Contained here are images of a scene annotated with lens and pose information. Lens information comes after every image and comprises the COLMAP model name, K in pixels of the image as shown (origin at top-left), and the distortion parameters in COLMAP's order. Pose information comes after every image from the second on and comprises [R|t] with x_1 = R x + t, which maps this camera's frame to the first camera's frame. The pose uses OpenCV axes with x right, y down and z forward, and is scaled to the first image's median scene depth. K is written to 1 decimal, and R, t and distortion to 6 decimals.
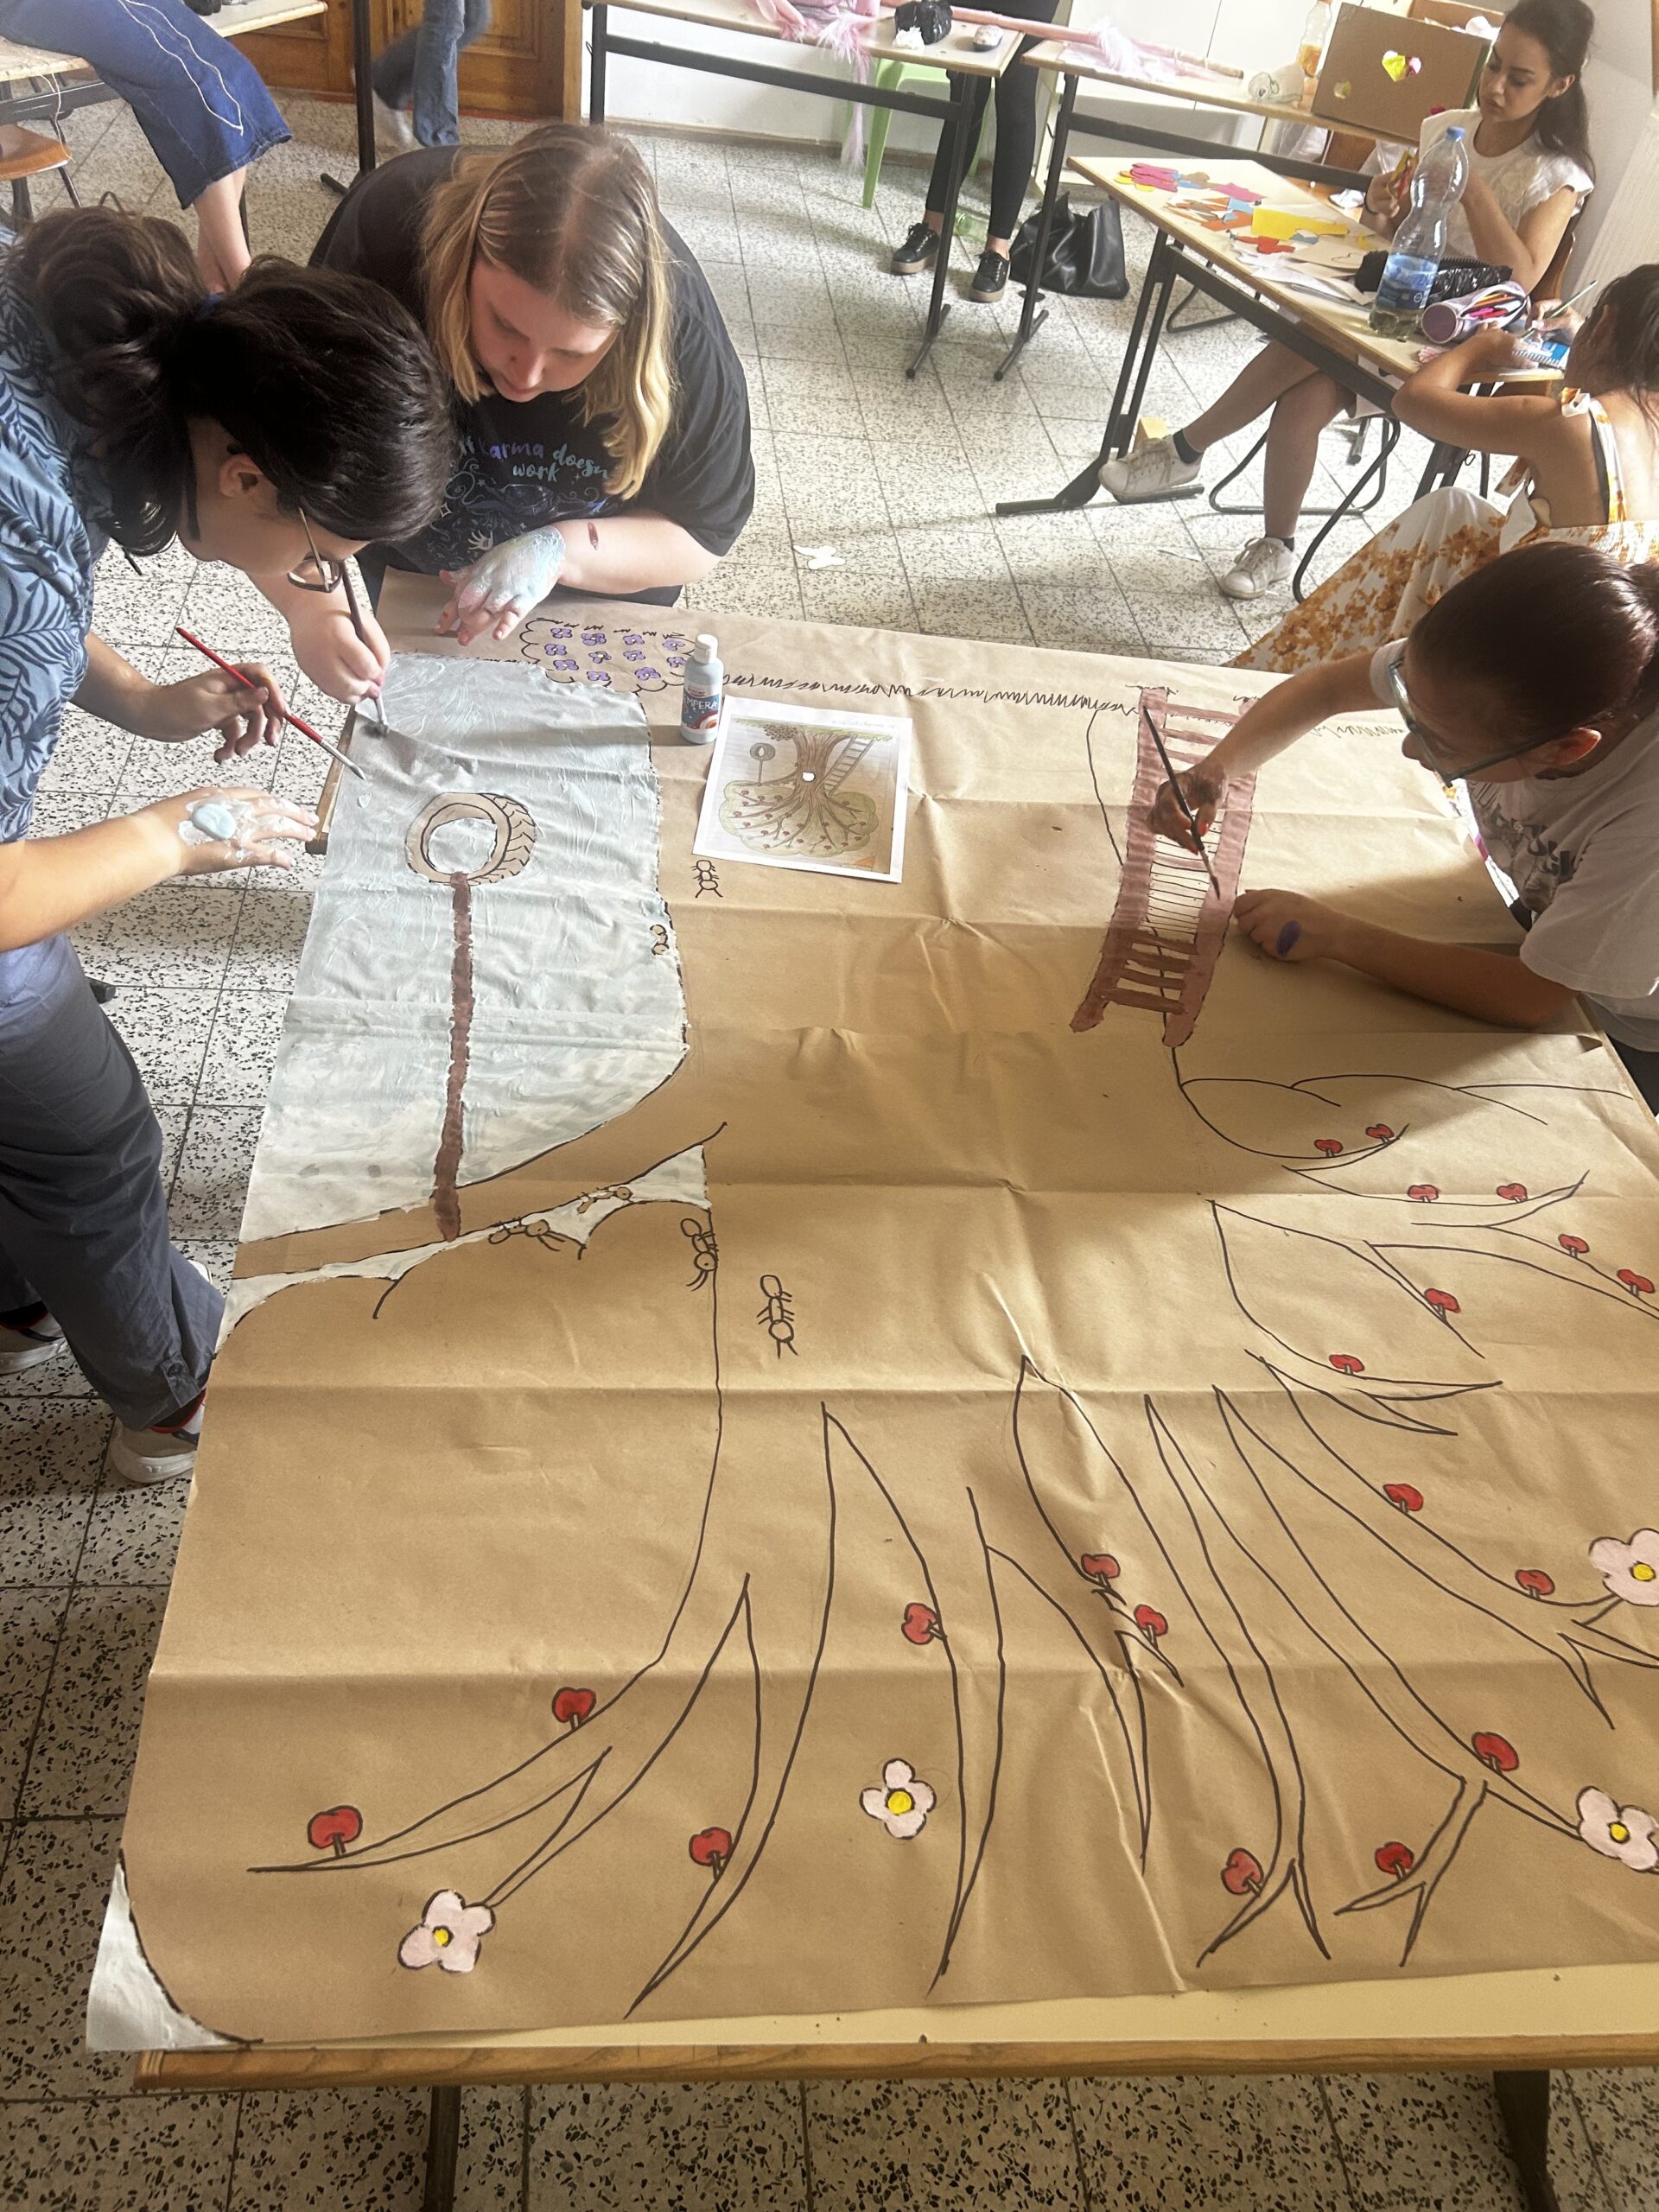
lens RADIAL K [[1672.3, 0, 829.5], [0, 1672.3, 1106.0], [0, 0, 1]] dist [0.084215, -0.103320]
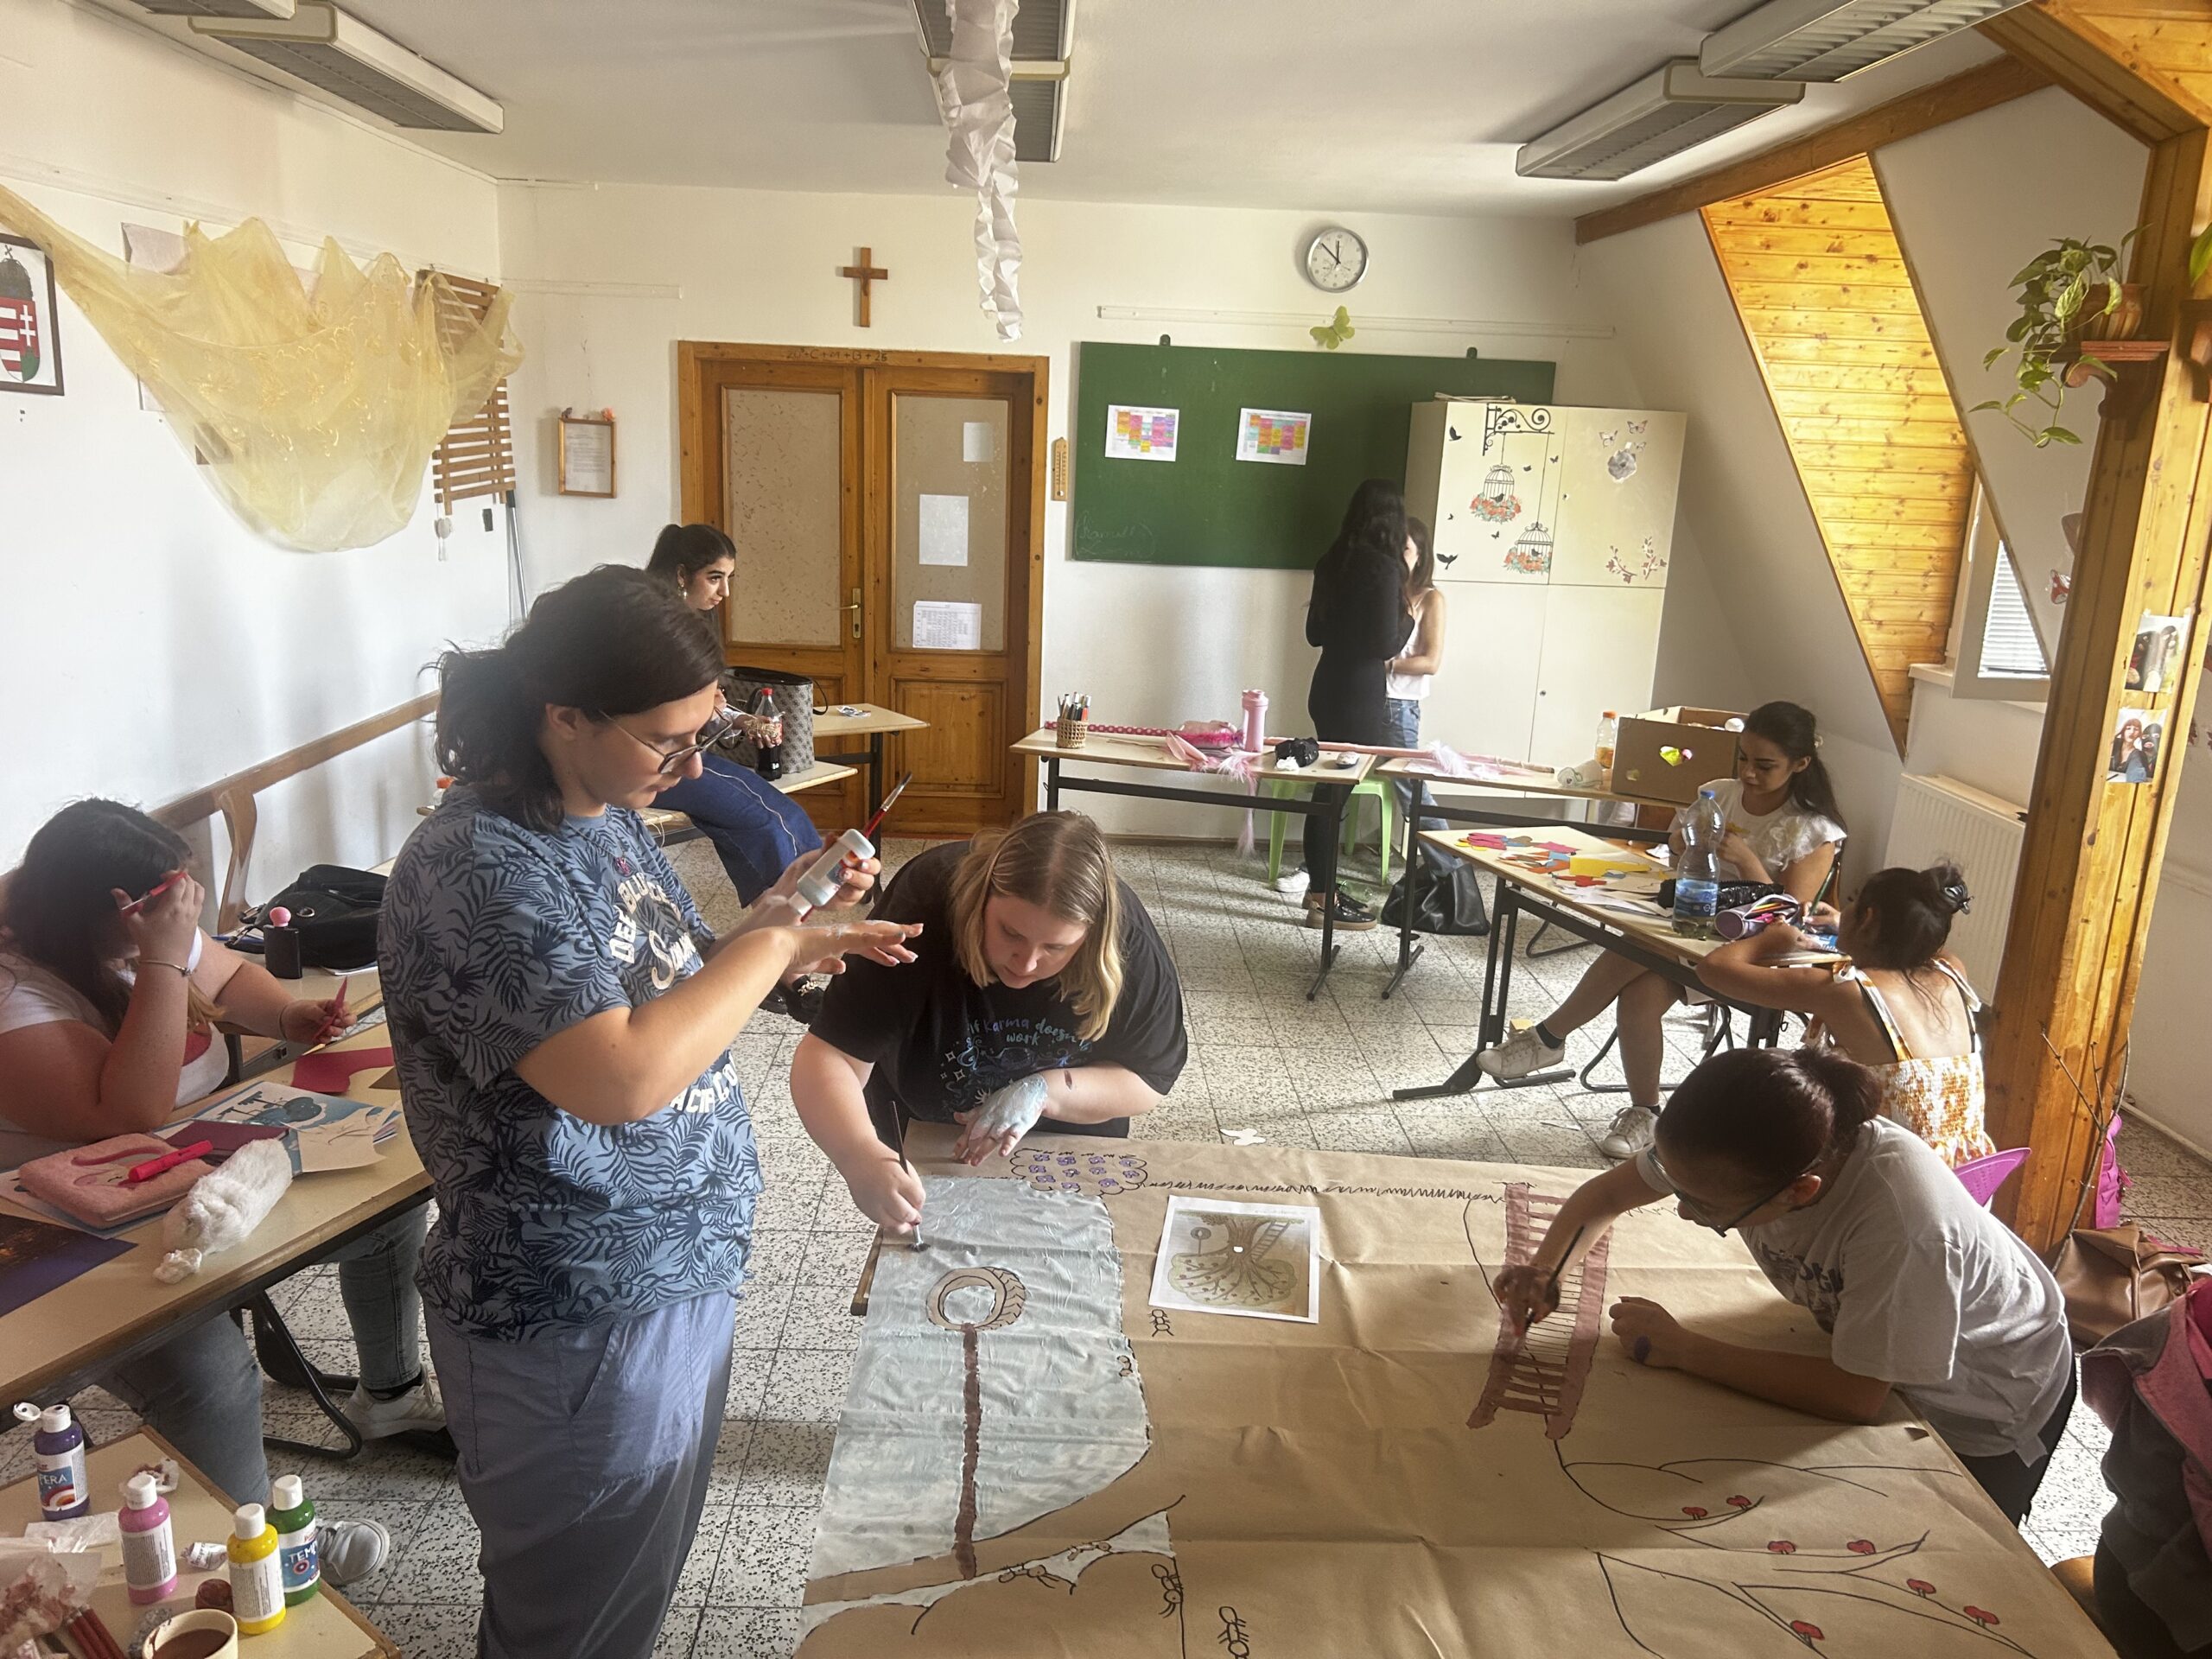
lens RADIAL K [[1657.6, 0, 1106.0], [0, 1657.6, 829.5], [0, 0, 1]] dist [-0.003846, -0.000095]
pose [[0.994808, -0.066589, -0.076966, 0.005353], [0.018610, 0.862516, -0.505687, 0.162143], [0.100058, 0.501629, 0.859277, -0.237487]]
